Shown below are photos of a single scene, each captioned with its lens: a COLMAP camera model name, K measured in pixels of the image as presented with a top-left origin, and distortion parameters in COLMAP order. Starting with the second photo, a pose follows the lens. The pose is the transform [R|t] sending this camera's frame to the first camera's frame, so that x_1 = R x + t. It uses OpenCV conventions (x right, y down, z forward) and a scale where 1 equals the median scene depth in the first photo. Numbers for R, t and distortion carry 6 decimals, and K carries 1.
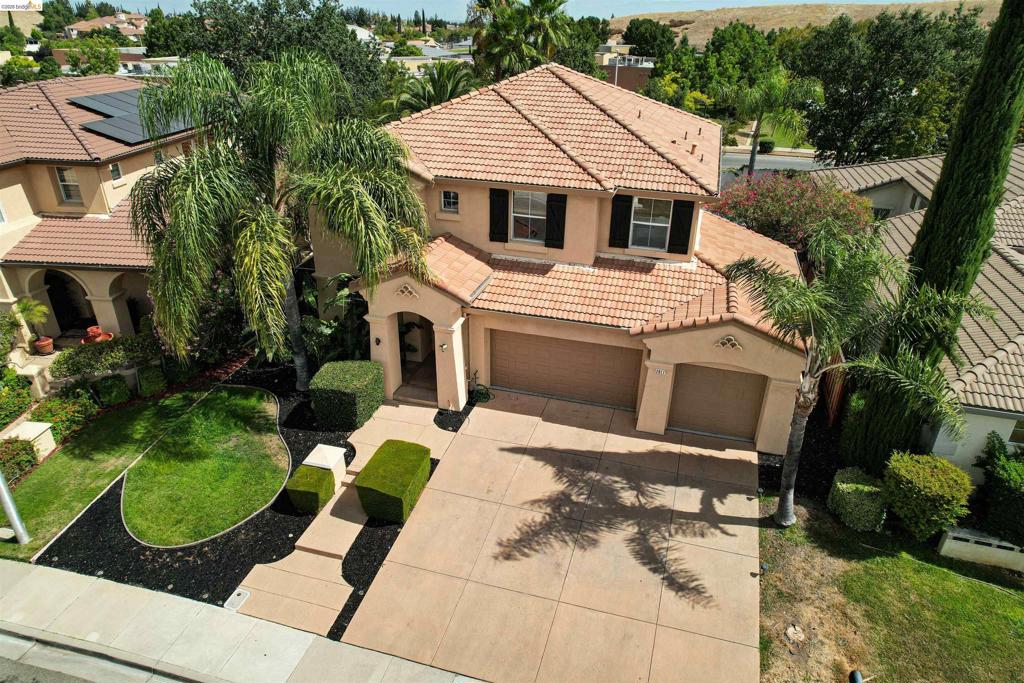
lens RADIAL K [[651.7, 0, 514.8], [0, 651.7, 350.8], [0, 0, 1]] dist [-0.087162, 0.074919]
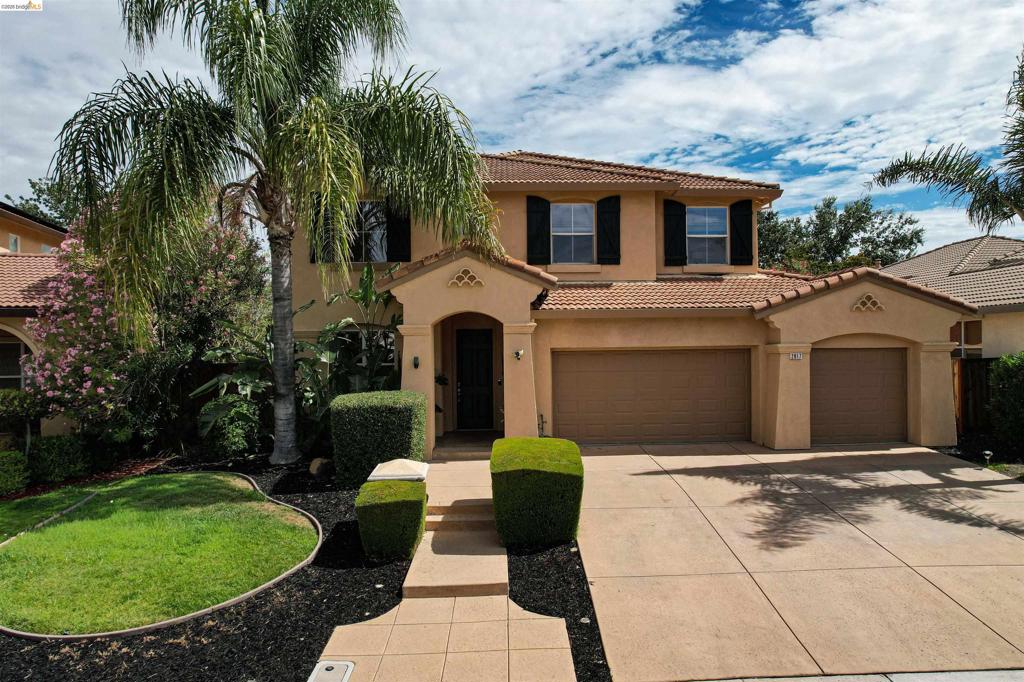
lens RADIAL K [[682.0, 0, 515.5], [0, 682.0, 344.9], [0, 0, 1]] dist [-0.091953, 0.081401]
pose [[0.953672, -0.025350, 0.299779, -0.376260], [0.158963, 0.888446, -0.430575, 0.342452], [-0.255422, 0.458281, 0.851315, 0.398155]]
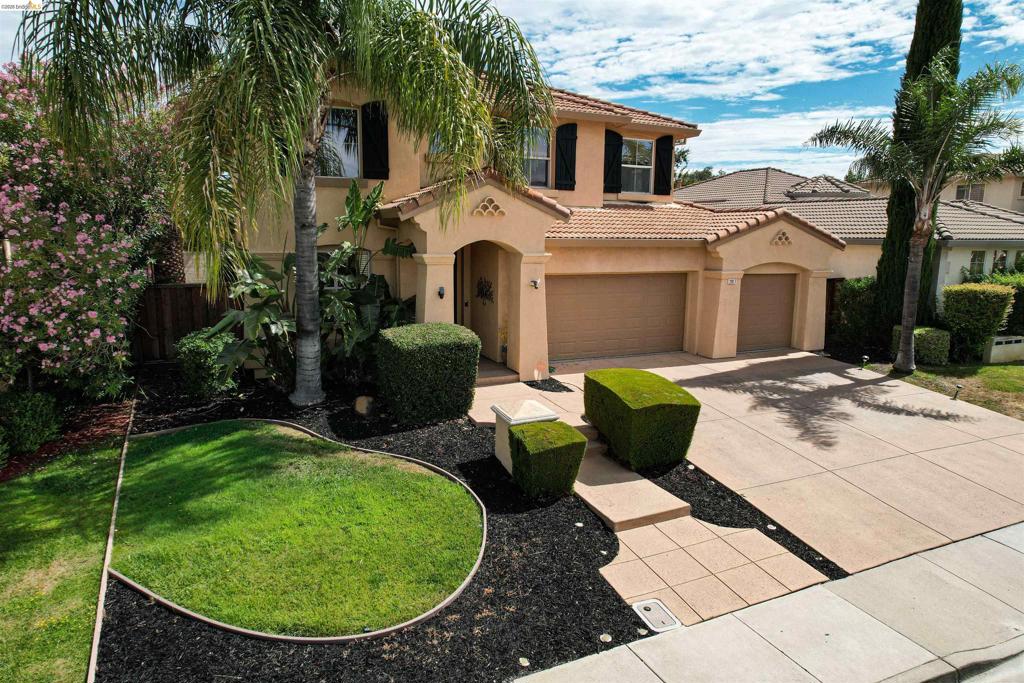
lens RADIAL K [[651.7, 0, 514.8], [0, 651.7, 350.8], [0, 0, 1]] dist [-0.087162, 0.074919]
pose [[0.764010, -0.122296, 0.633509, -0.682515], [0.294024, 0.939987, -0.173131, 0.212483], [-0.574316, 0.318541, 0.754117, 0.526067]]
